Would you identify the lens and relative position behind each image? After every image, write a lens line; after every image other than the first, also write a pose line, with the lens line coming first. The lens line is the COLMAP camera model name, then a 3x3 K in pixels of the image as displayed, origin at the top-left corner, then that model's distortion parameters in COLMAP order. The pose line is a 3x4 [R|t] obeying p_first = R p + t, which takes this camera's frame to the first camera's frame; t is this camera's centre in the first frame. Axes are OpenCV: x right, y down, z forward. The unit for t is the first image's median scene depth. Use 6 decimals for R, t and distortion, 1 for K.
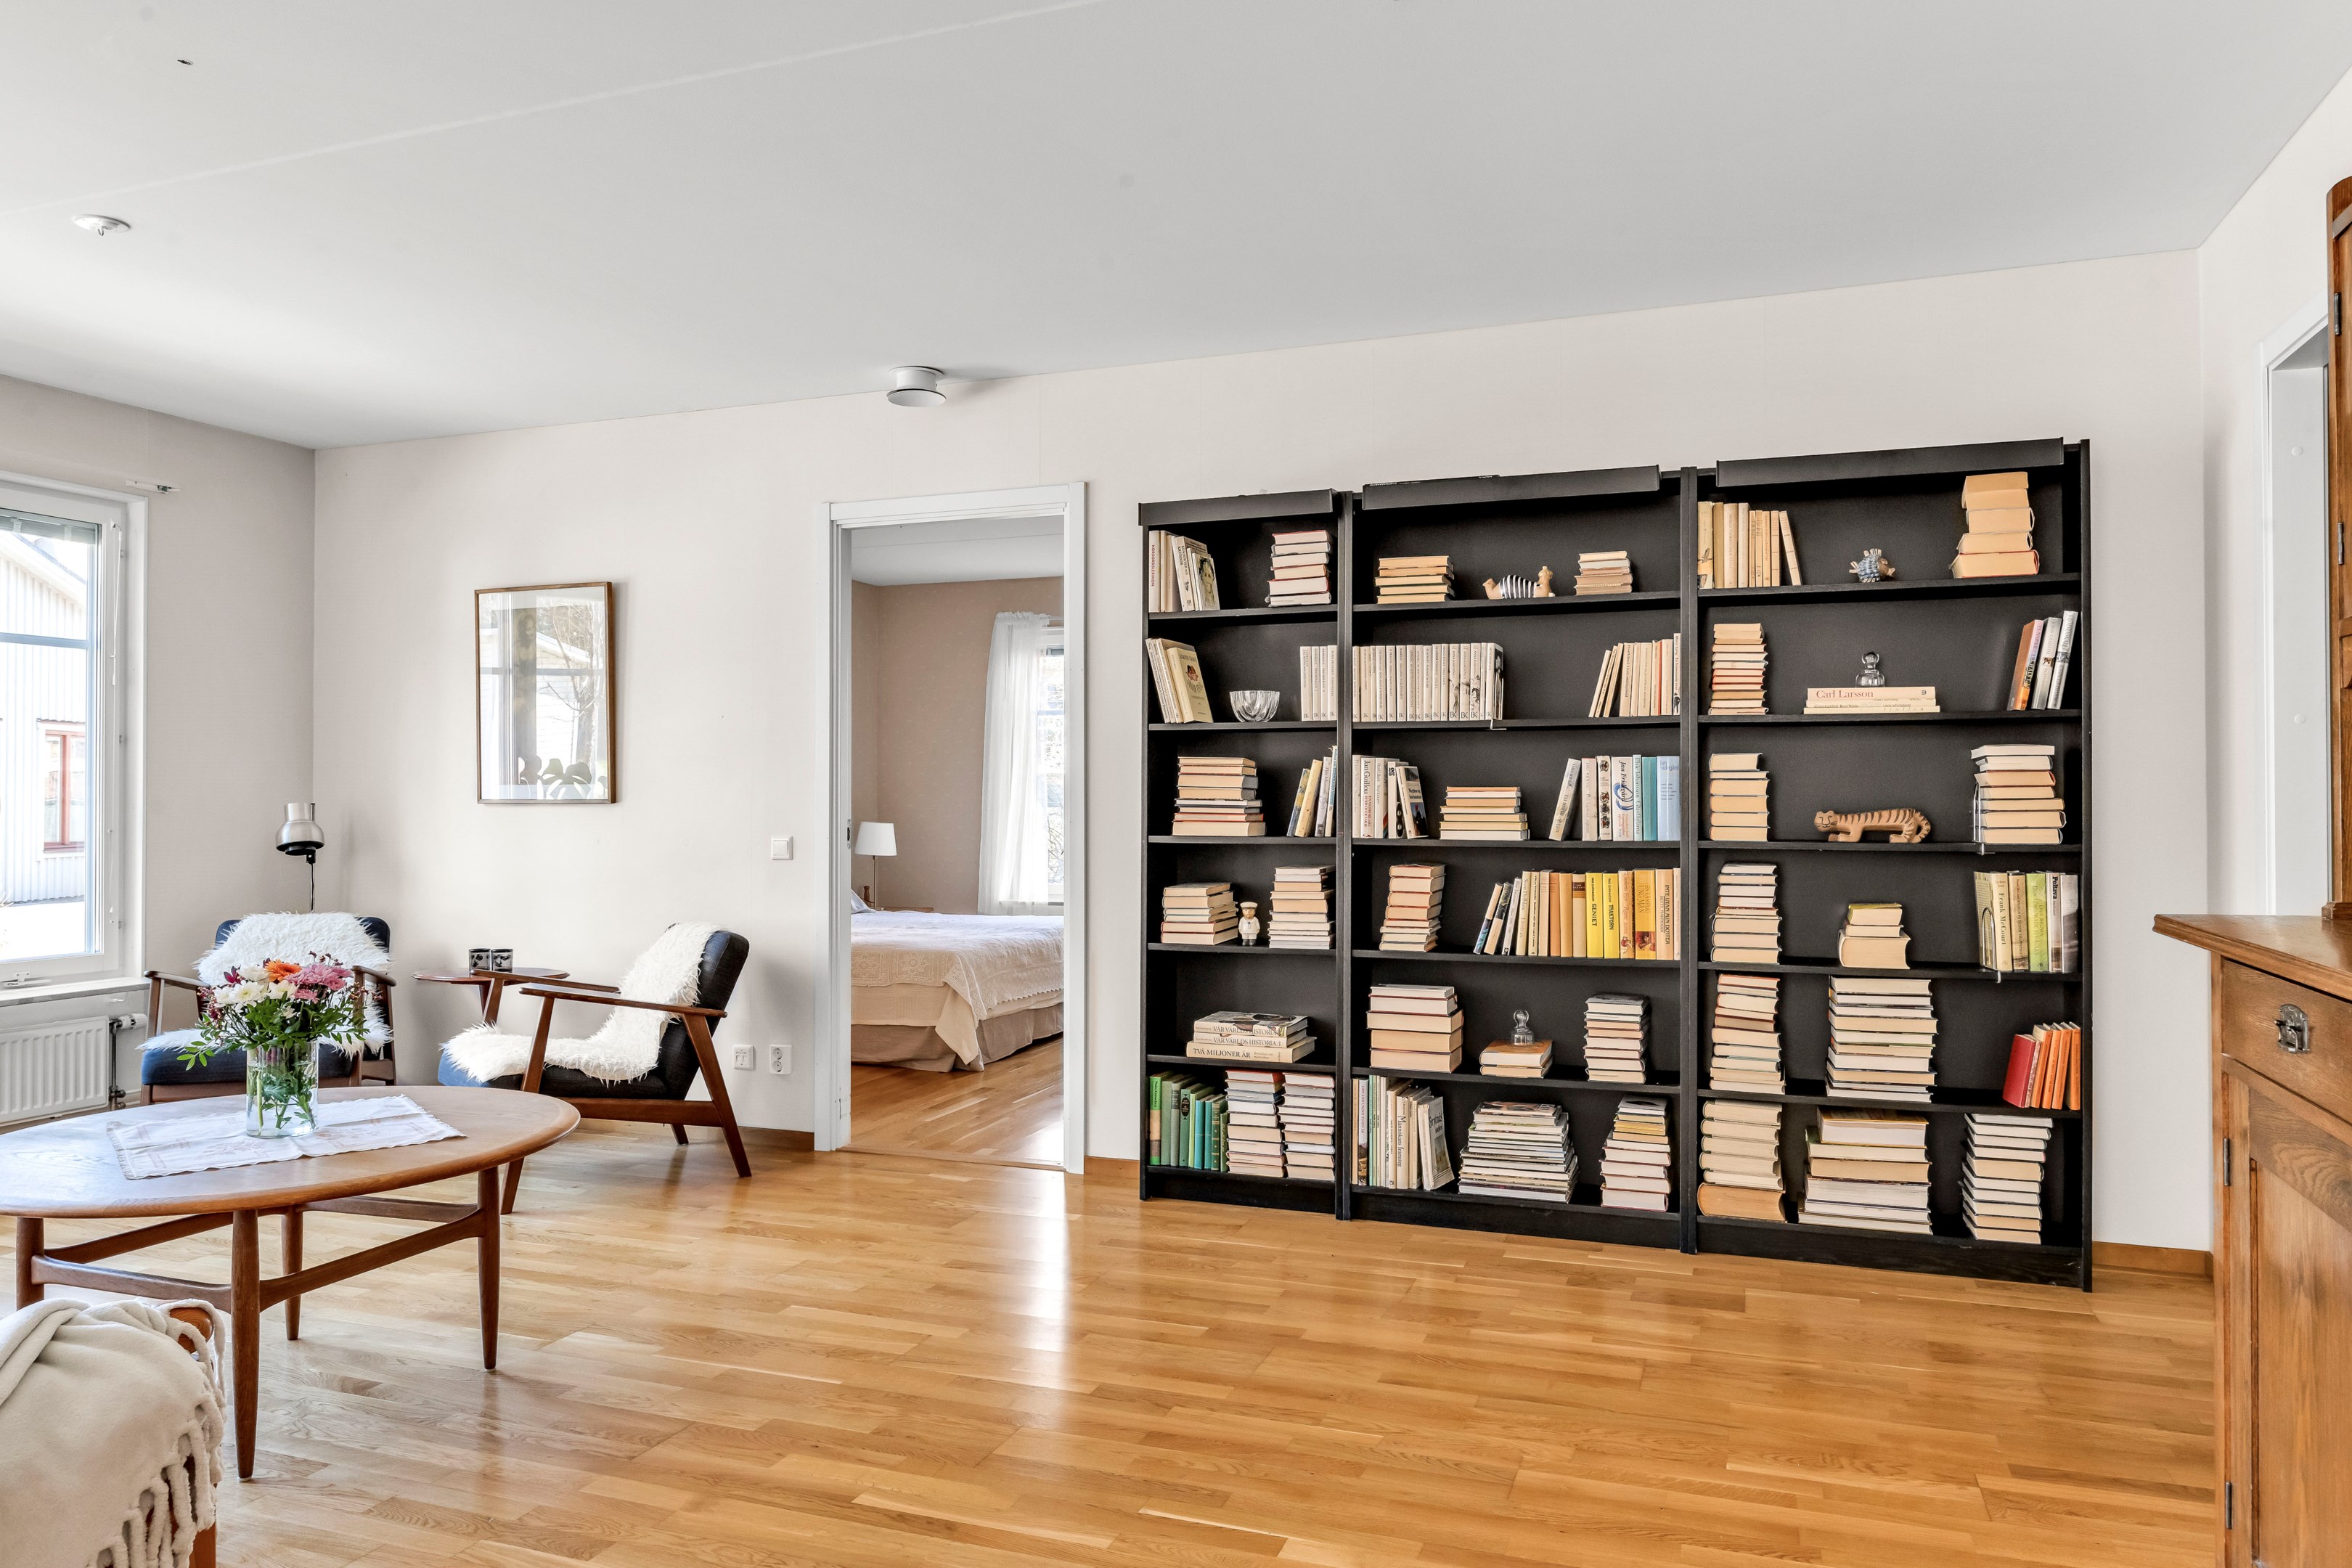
lens RADIAL K [[1562.5, 0, 1156.5], [0, 1562.5, 785.8], [0, 0, 1]] dist [-0.007765, 0.000164]
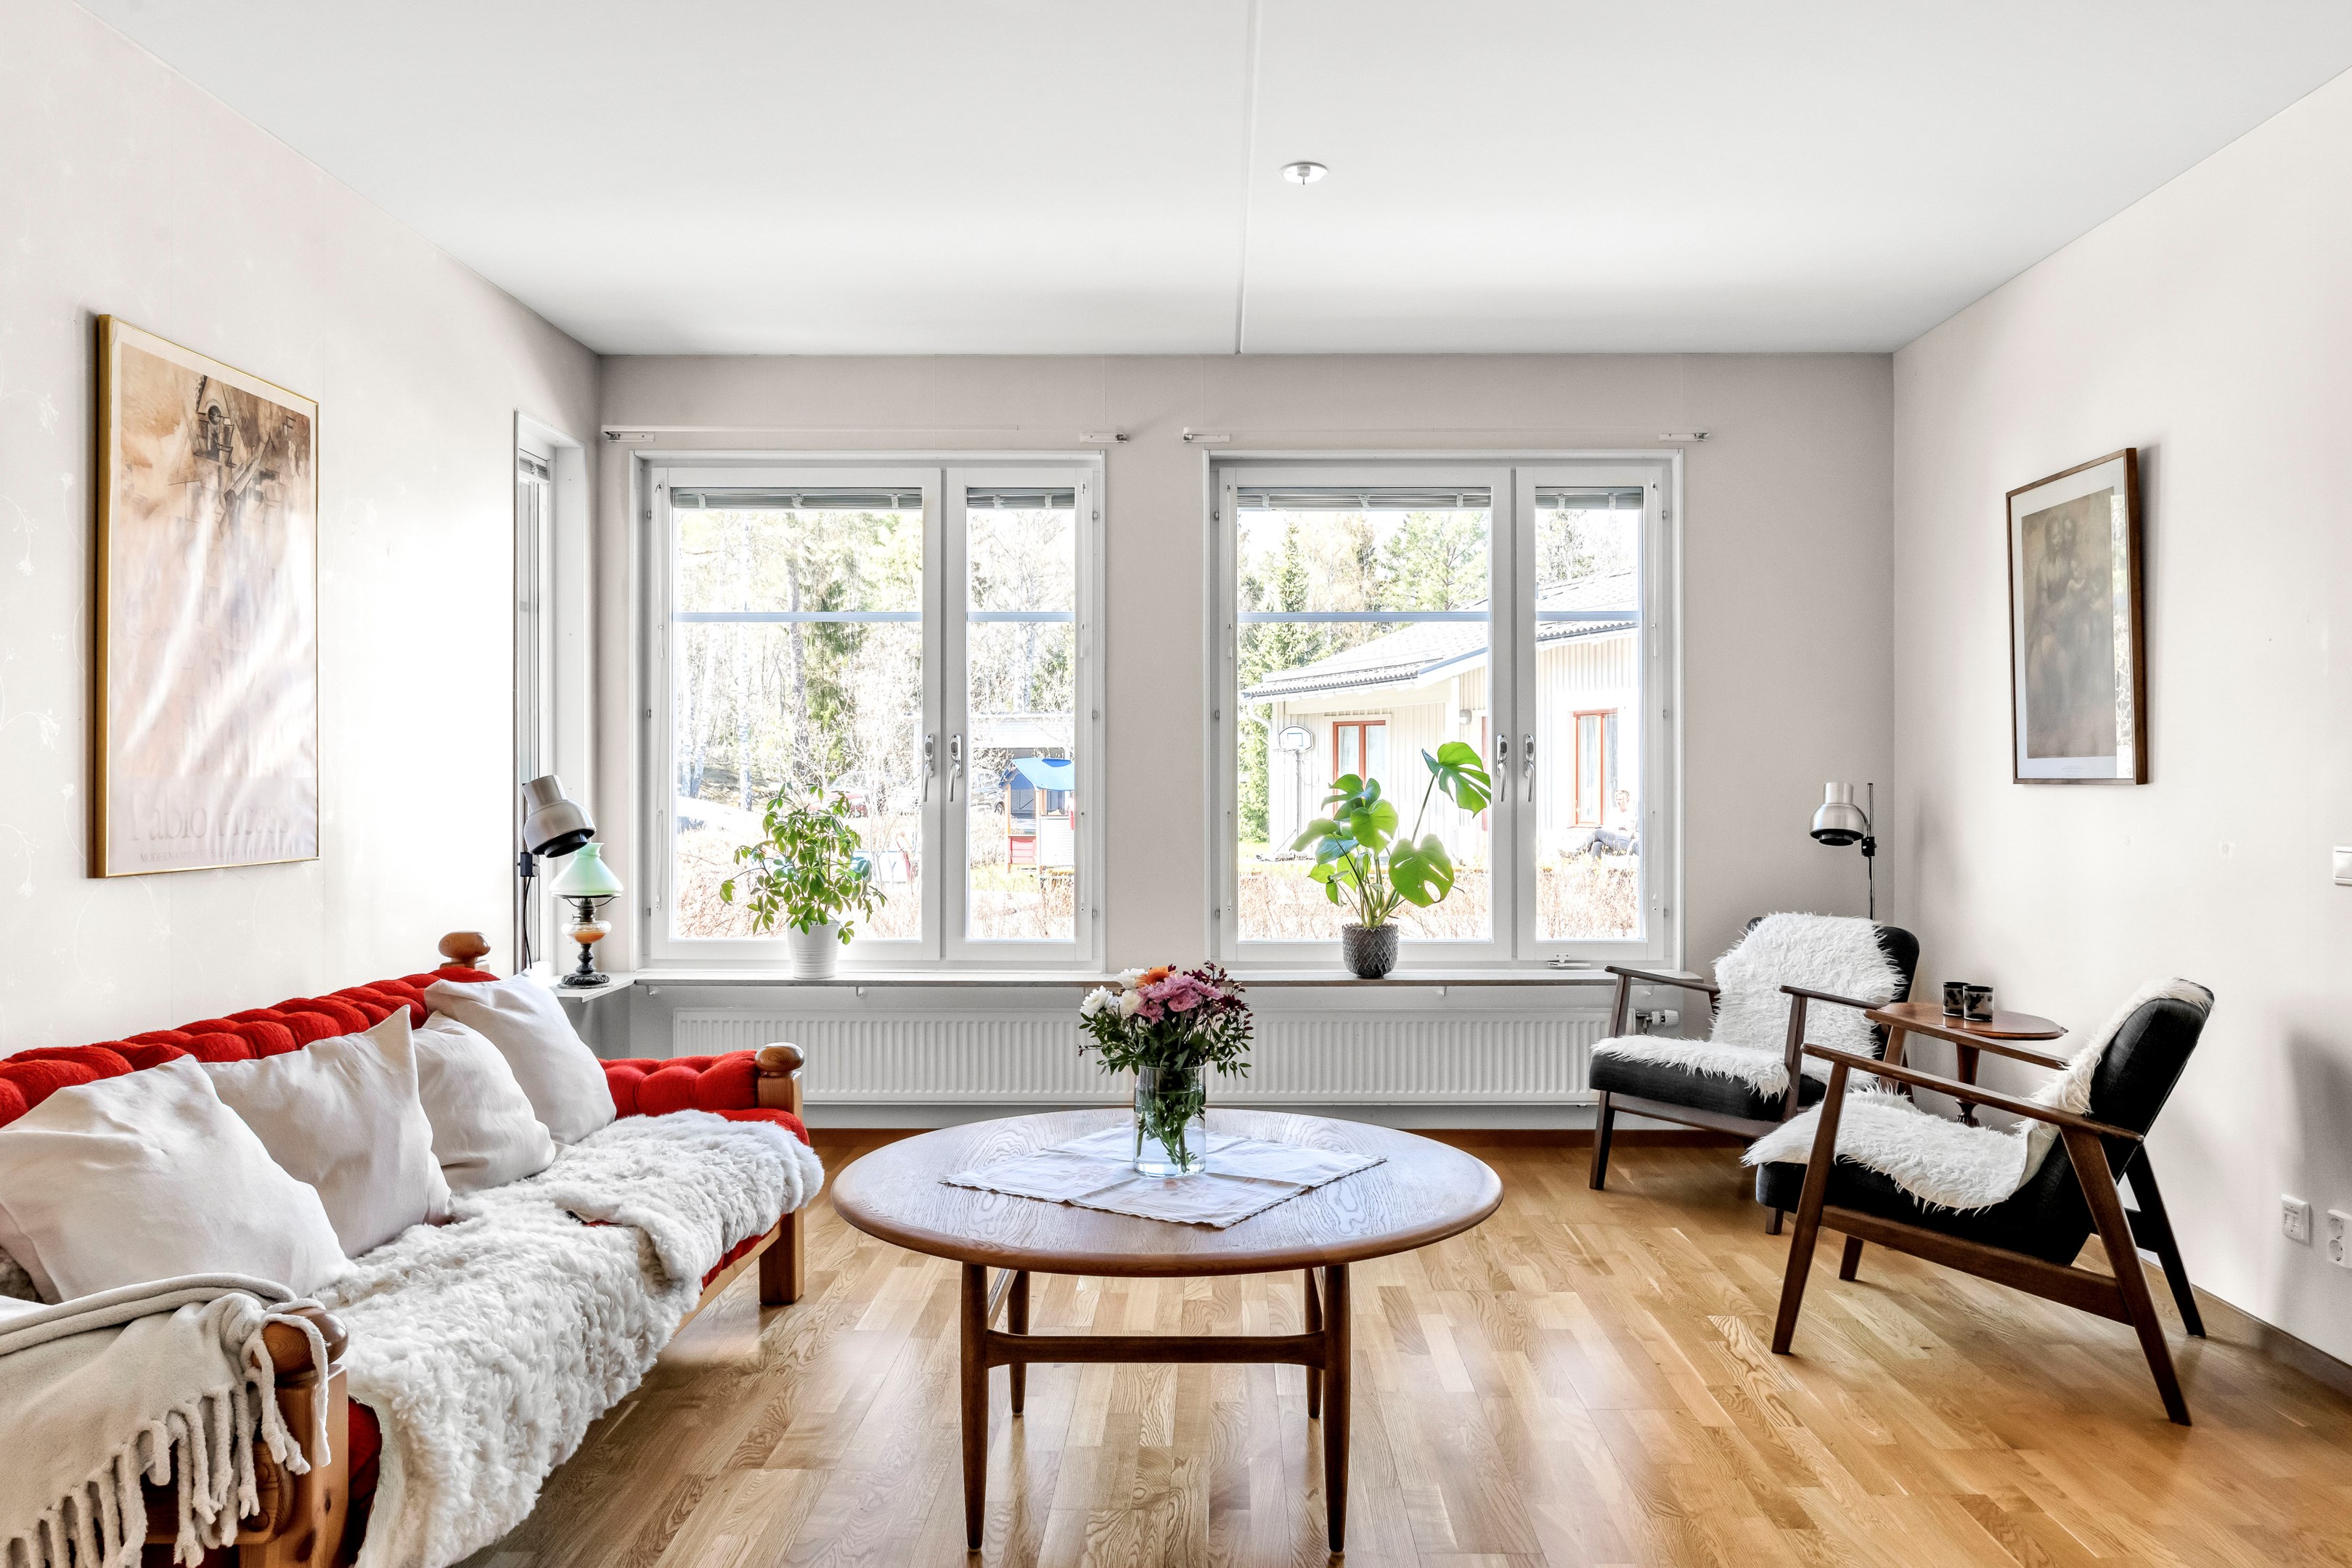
lens RADIAL K [[1647.4, 0, 1189.1], [0, 1647.4, 790.3], [0, 0, 1]] dist [-0.014440, 0.007707]
pose [[0.347720, 0.006484, -0.937576, 0.194163], [0.009040, 0.999906, 0.010268, 0.003545], [0.937555, -0.012046, 0.347629, 0.469205]]
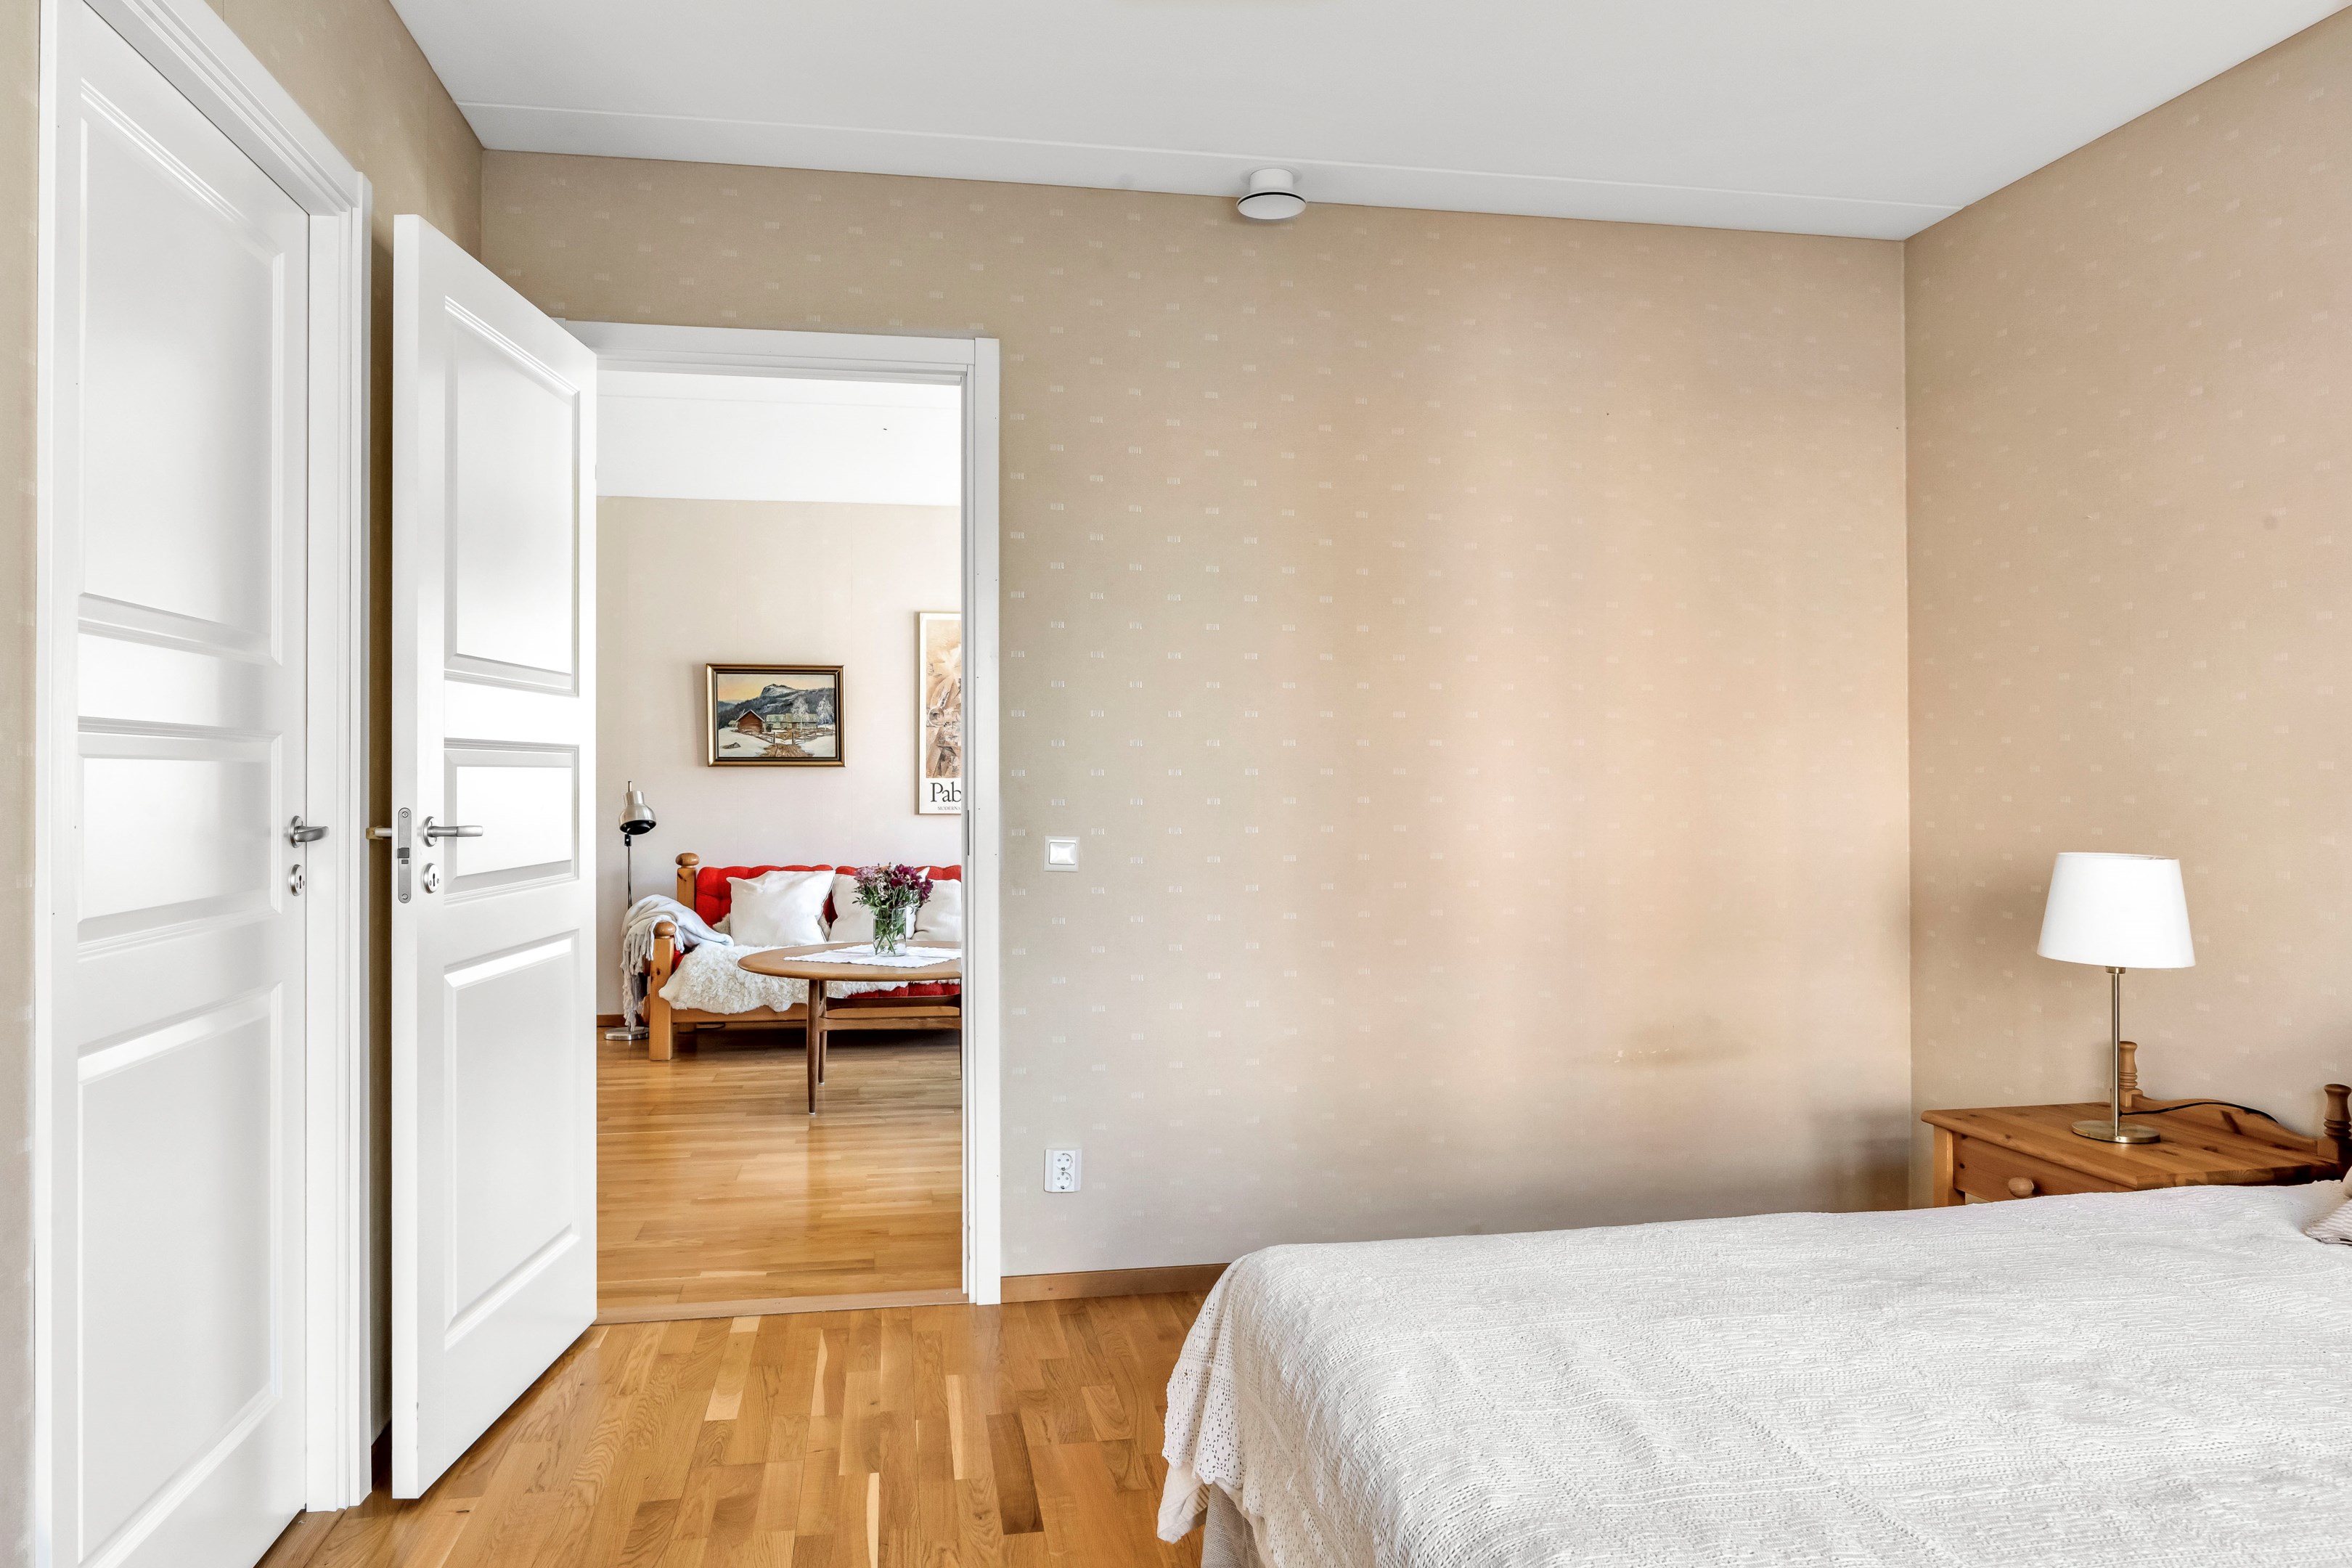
lens RADIAL K [[1647.4, 0, 1214.5], [0, 1647.4, 760.2], [0, 0, 1]] dist [-0.014440, 0.007707]
pose [[-0.841836, -0.001596, -0.539730, 0.136144], [0.006822, 0.999884, -0.013596, 0.007876], [0.539690, -0.015128, -0.841728, 1.973372]]
